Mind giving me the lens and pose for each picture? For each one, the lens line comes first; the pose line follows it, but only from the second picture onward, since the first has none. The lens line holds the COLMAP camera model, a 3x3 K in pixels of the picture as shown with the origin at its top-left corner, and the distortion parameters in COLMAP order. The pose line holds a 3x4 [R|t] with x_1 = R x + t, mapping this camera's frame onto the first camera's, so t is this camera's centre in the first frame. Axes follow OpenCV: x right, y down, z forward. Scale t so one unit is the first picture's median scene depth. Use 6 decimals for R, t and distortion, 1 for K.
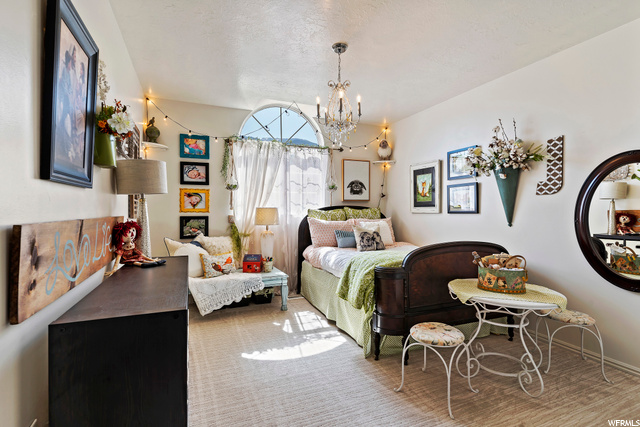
lens RADIAL K [[312.8, 0, 316.9], [0, 312.8, 210.2], [0, 0, 1]] dist [-0.010954, -0.000378]
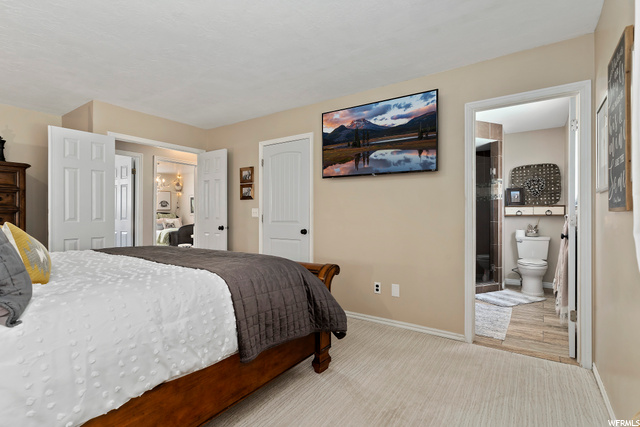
lens RADIAL K [[312.8, 0, 316.9], [0, 312.8, 210.2], [0, 0, 1]] dist [-0.010954, -0.000378]
pose [[0.843529, -0.001483, 0.537082, -0.140794], [0.006469, 0.999952, -0.007399, -0.006286], [-0.537045, 0.009715, 0.843498, -1.384327]]
